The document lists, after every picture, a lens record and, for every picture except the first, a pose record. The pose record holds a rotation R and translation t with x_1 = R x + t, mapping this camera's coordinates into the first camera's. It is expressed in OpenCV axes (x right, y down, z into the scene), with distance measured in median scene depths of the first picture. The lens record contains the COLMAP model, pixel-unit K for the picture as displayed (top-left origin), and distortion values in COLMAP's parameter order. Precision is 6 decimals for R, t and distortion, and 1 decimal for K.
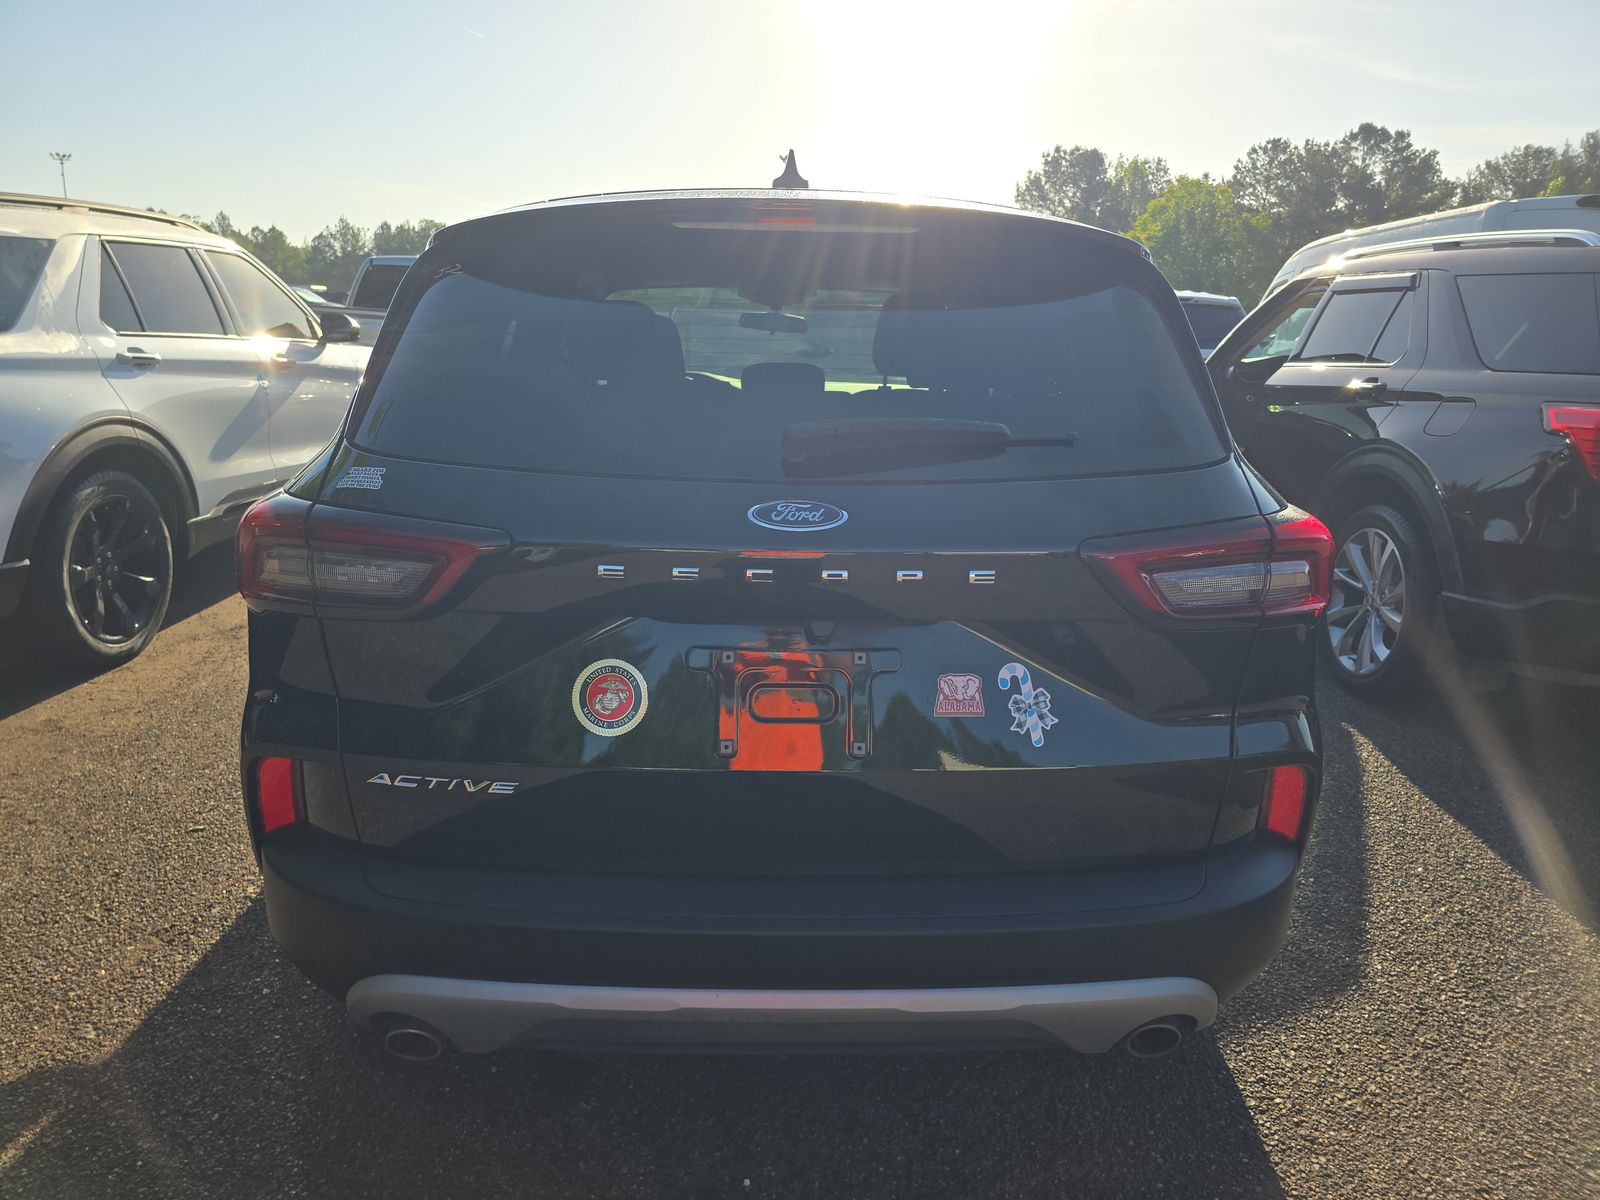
lens RADIAL K [[1066.3, 0, 790.3], [0, 1066.3, 602.9], [0, 0, 1]] dist [0.037549, -0.033954]
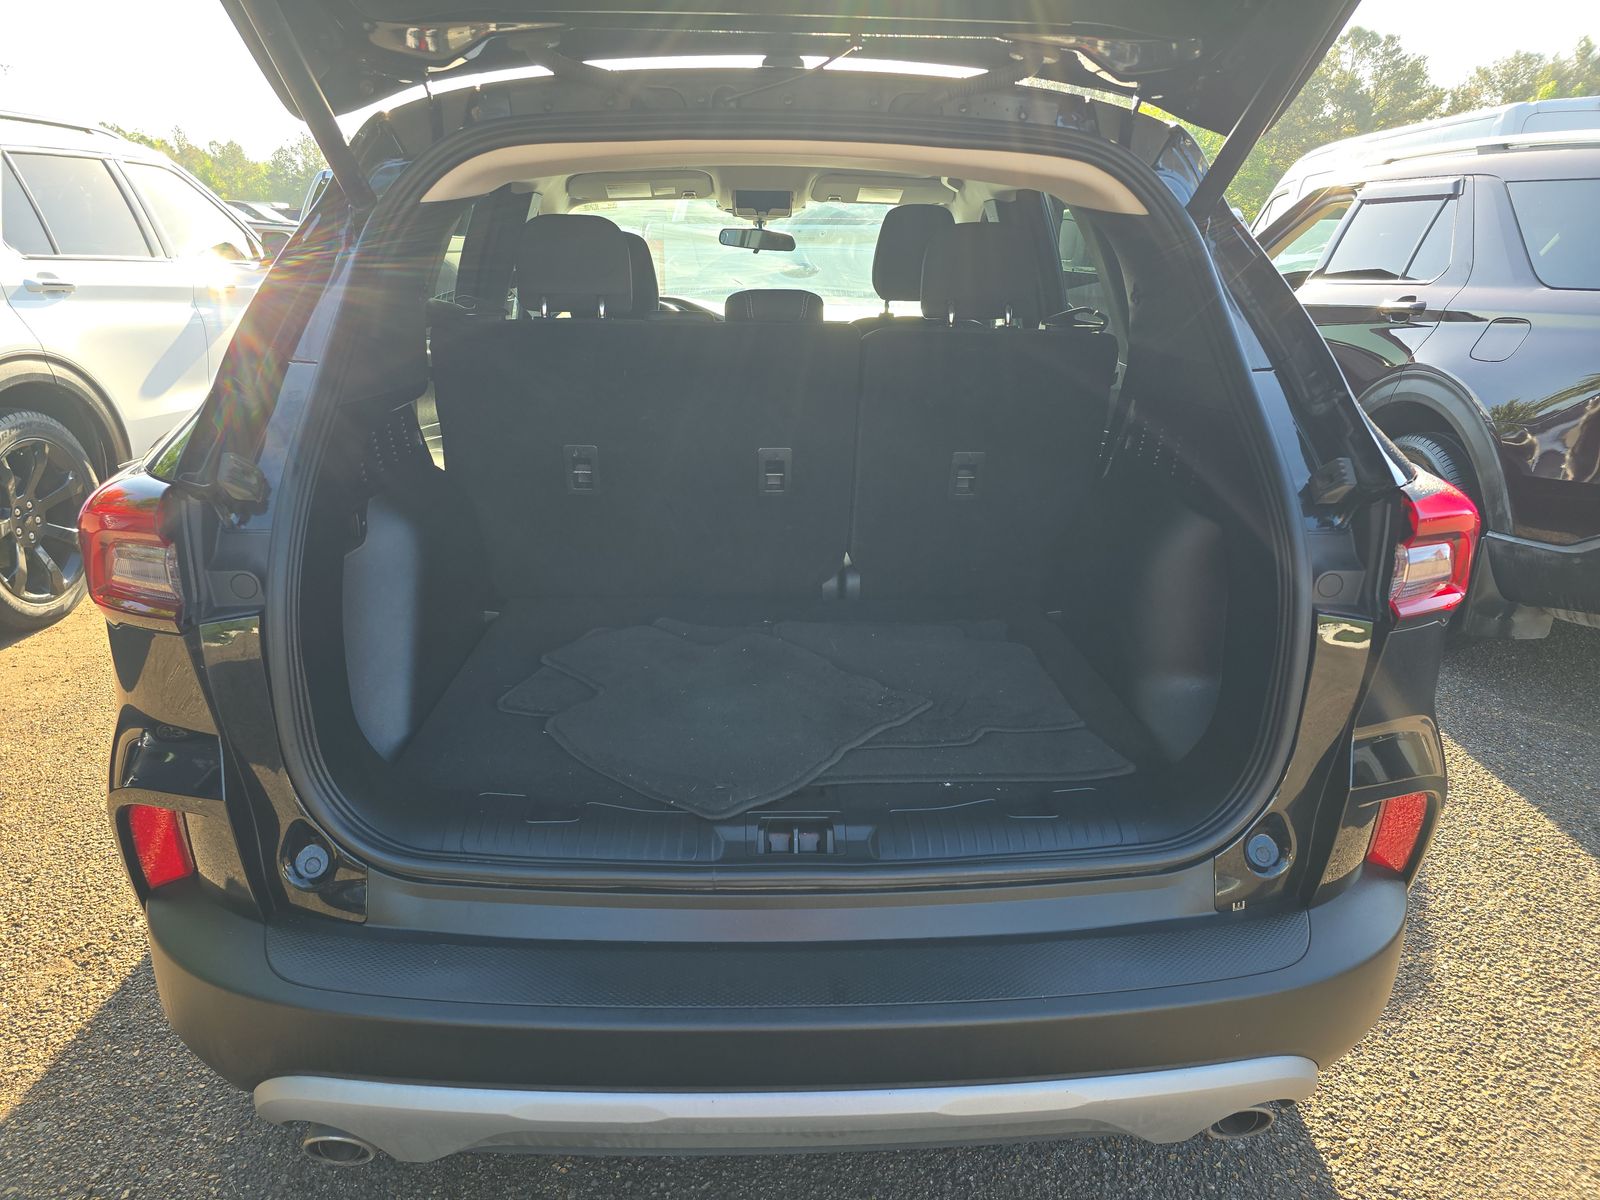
lens RADIAL K [[1066.3, 0, 790.3], [0, 1066.3, 602.9], [0, 0, 1]] dist [0.037549, -0.033954]
pose [[0.999780, -0.012576, 0.016799, -0.012260], [0.011347, 0.997386, 0.071366, -0.038127], [-0.017653, -0.071160, 0.997309, 0.143860]]
